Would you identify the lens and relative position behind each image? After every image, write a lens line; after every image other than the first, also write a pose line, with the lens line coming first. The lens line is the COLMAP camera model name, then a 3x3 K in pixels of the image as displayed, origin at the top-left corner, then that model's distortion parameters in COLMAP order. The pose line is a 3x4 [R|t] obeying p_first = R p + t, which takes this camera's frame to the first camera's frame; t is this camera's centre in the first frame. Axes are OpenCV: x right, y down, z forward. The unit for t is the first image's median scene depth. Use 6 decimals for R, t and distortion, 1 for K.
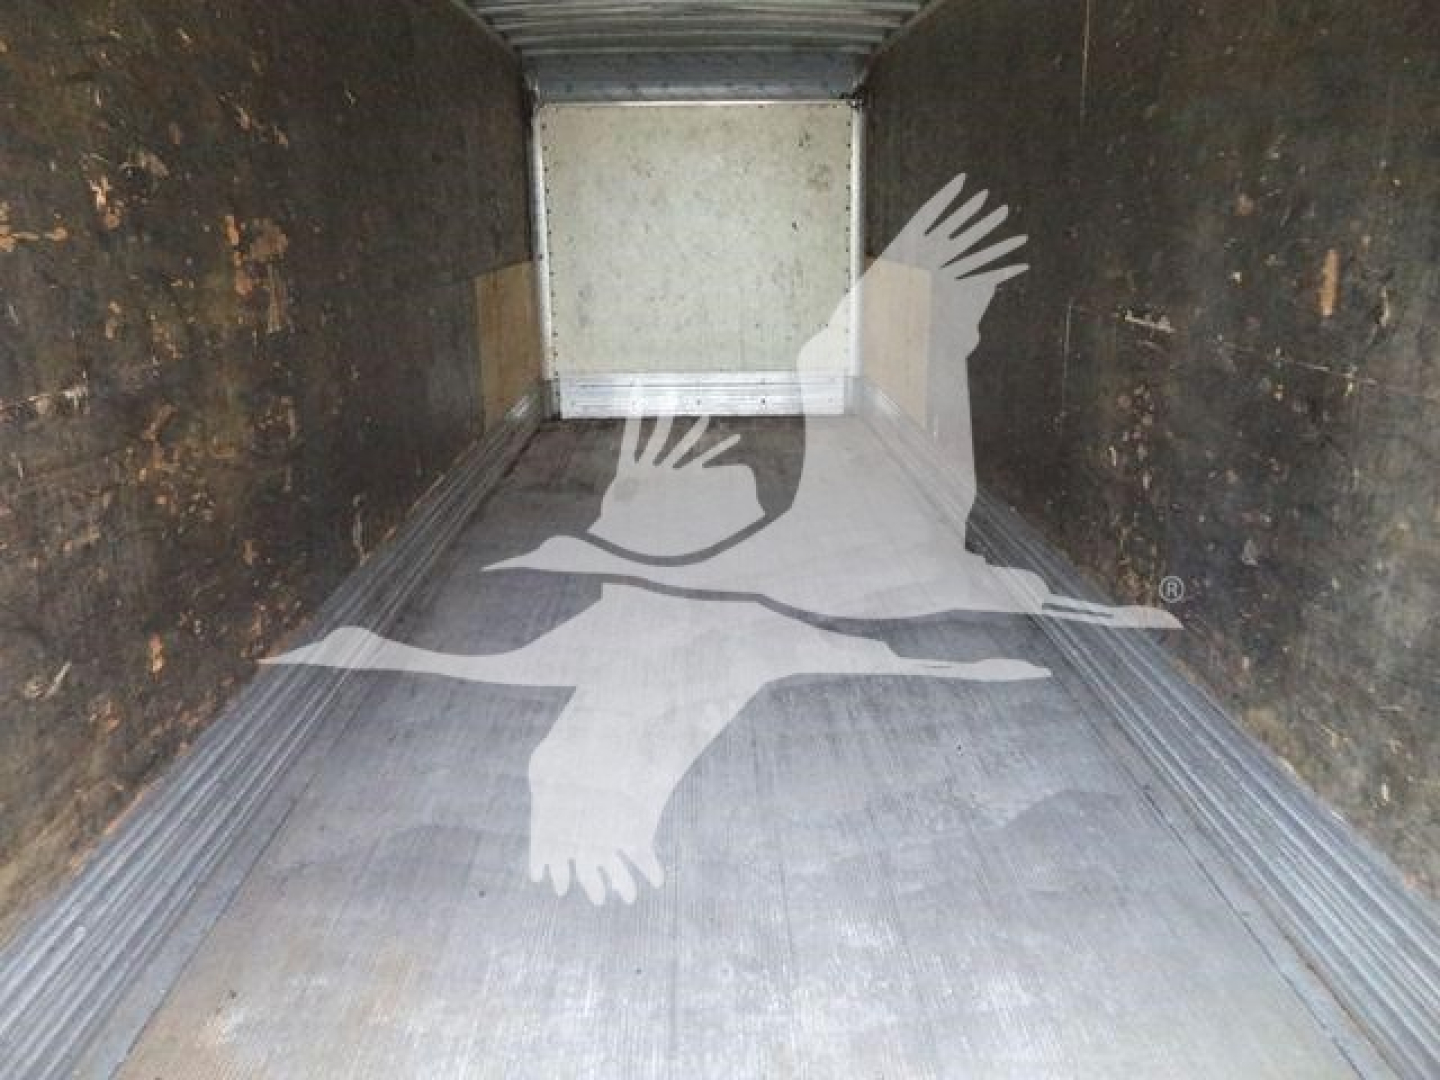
lens RADIAL K [[1212.7, 0, 721.7], [0, 1212.7, 539.5], [0, 0, 1]] dist [-0.022611, -0.004407]
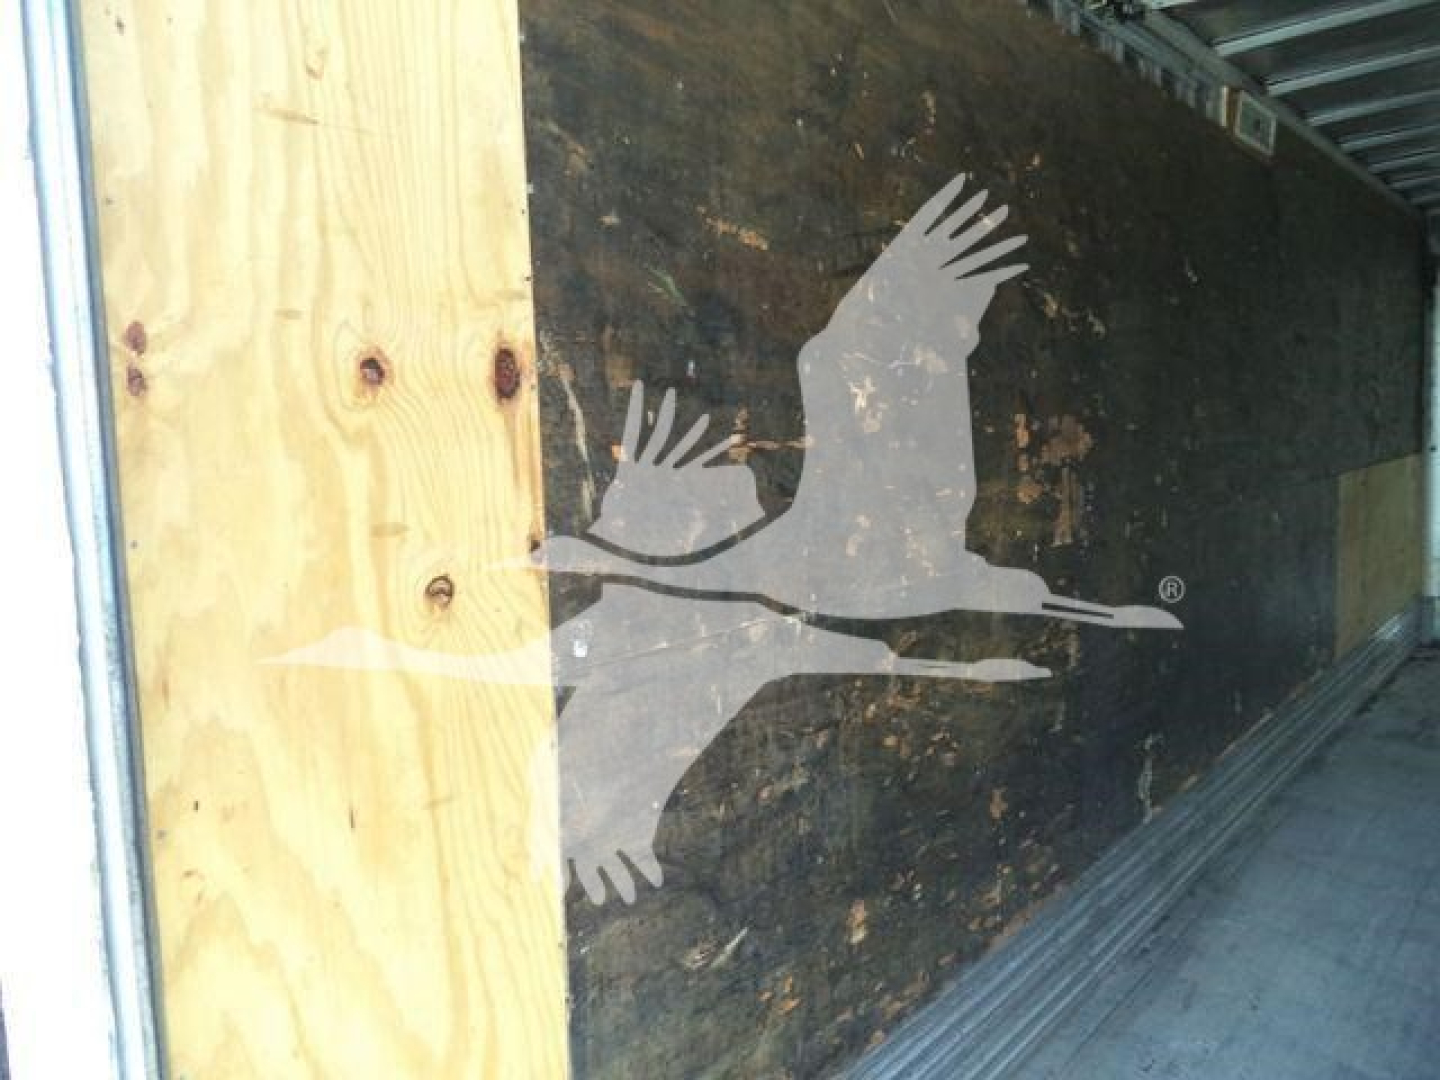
lens RADIAL K [[1212.7, 0, 721.7], [0, 1212.7, 539.5], [0, 0, 1]] dist [-0.022611, -0.004407]
pose [[0.776438, 0.051846, -0.628057, -0.021347], [-0.143021, 0.985102, -0.095489, -0.071029], [0.613750, 0.163967, 0.772286, 0.223983]]
